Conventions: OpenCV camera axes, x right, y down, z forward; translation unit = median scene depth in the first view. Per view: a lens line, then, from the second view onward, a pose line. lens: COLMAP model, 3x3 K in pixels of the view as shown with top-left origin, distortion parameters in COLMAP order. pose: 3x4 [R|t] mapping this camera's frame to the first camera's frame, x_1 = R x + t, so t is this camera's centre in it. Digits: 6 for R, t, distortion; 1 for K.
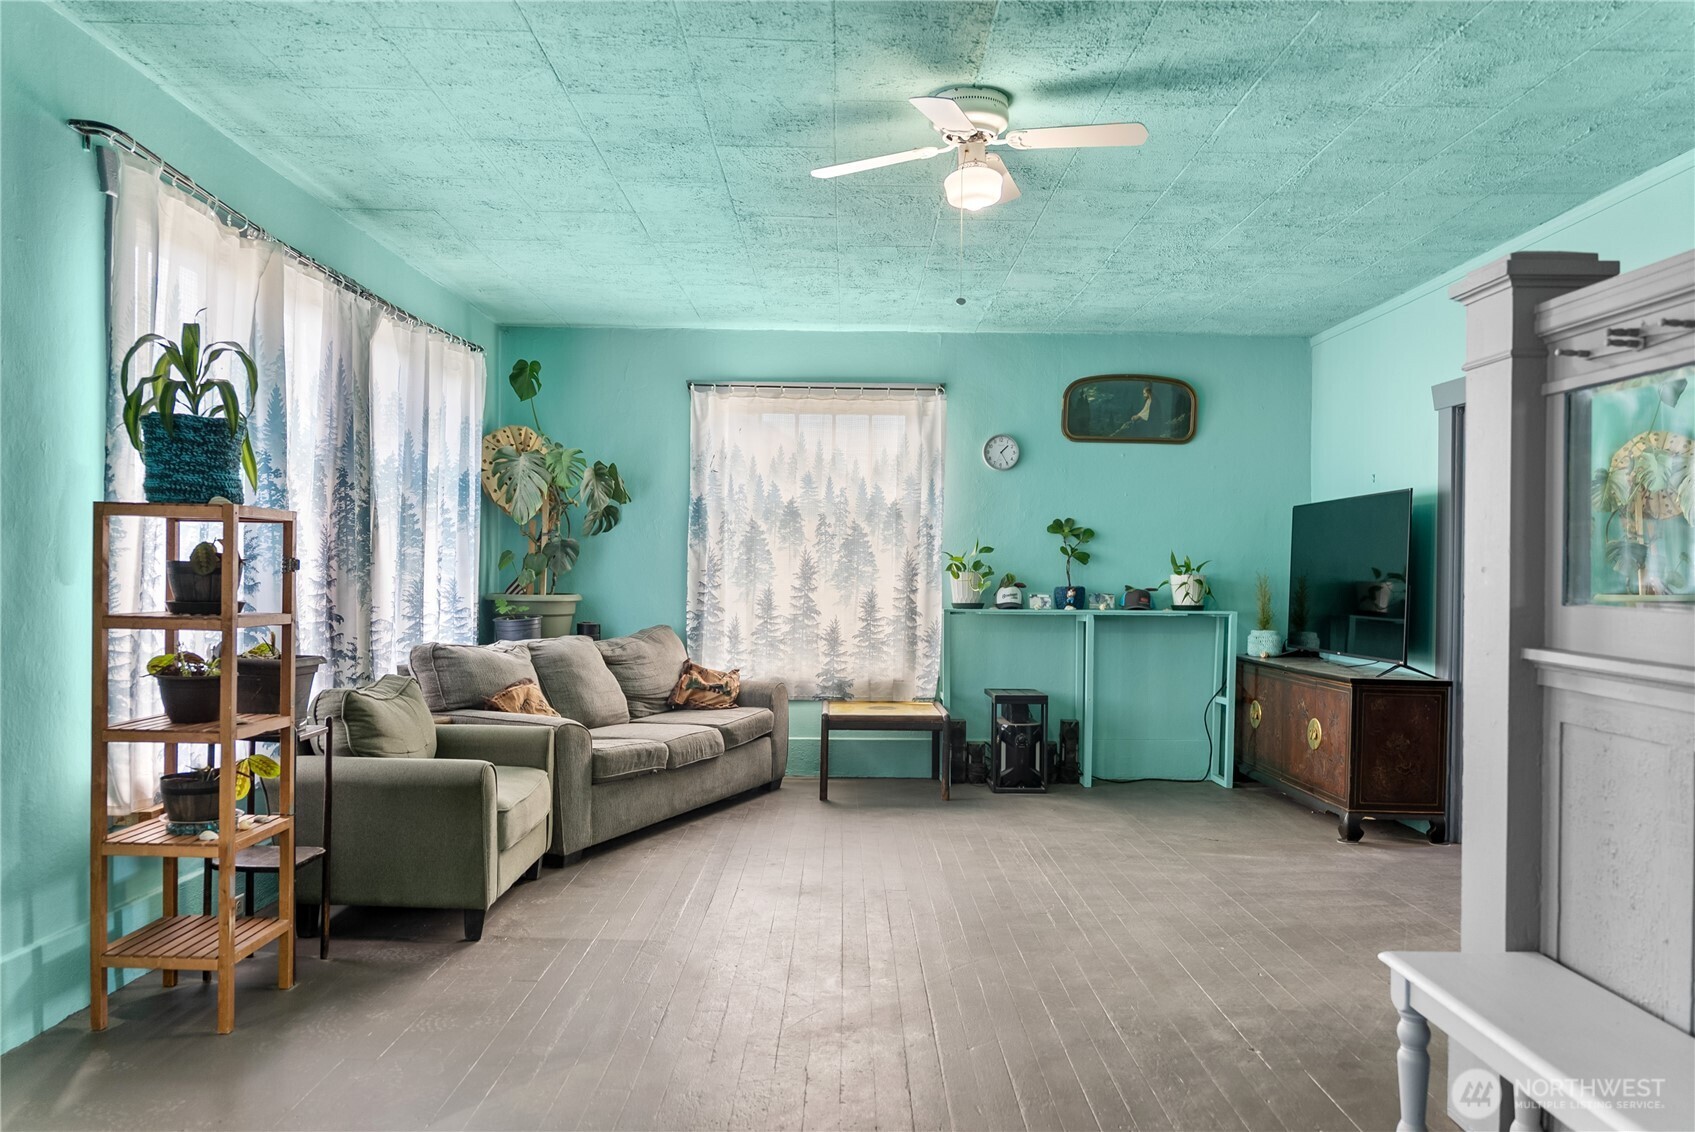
lens RADIAL K [[1210.3, 0, 856.5], [0, 1210.3, 568.8], [0, 0, 1]] dist [-0.009463, -0.012535]
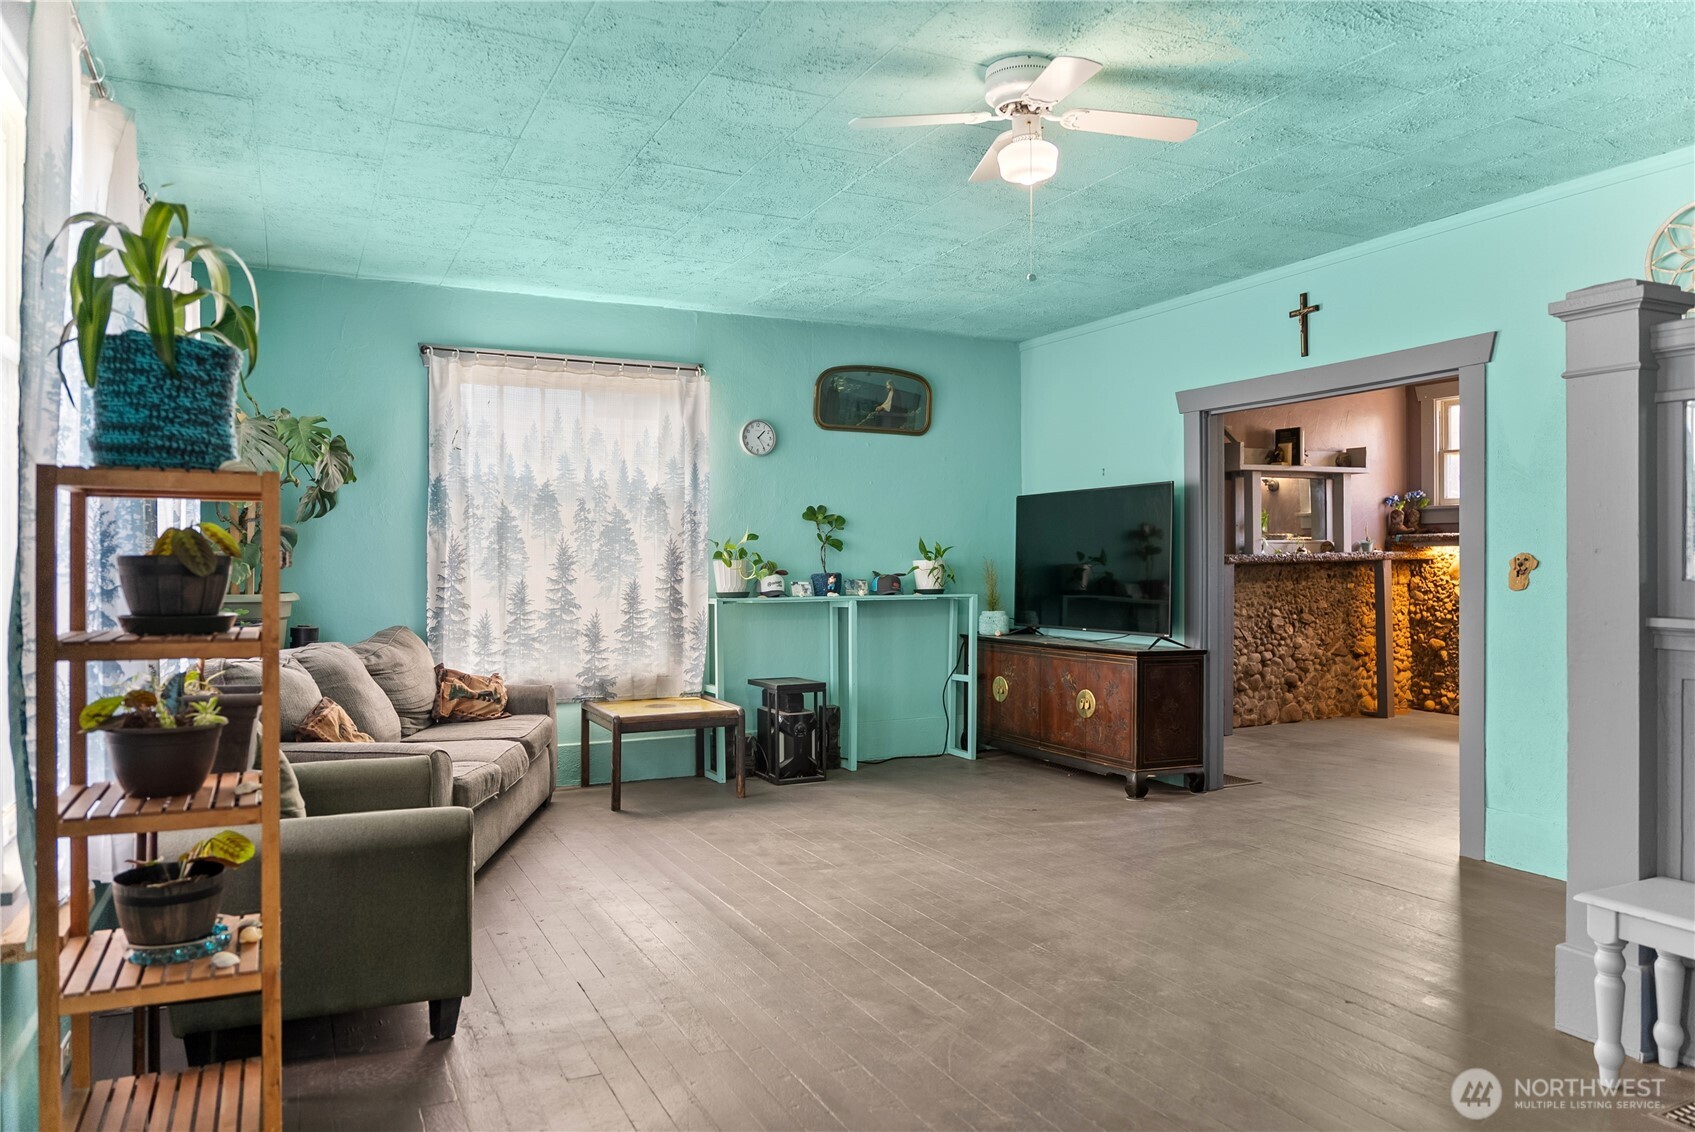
lens RADIAL K [[1166.6, 0, 846.4], [0, 1166.6, 550.4], [0, 0, 1]] dist [-0.018044, -0.001415]
pose [[0.900724, -0.008426, 0.434311, -0.244531], [0.010573, 0.999941, -0.002528, -0.001808], [-0.434264, 0.006869, 0.900759, 0.125497]]
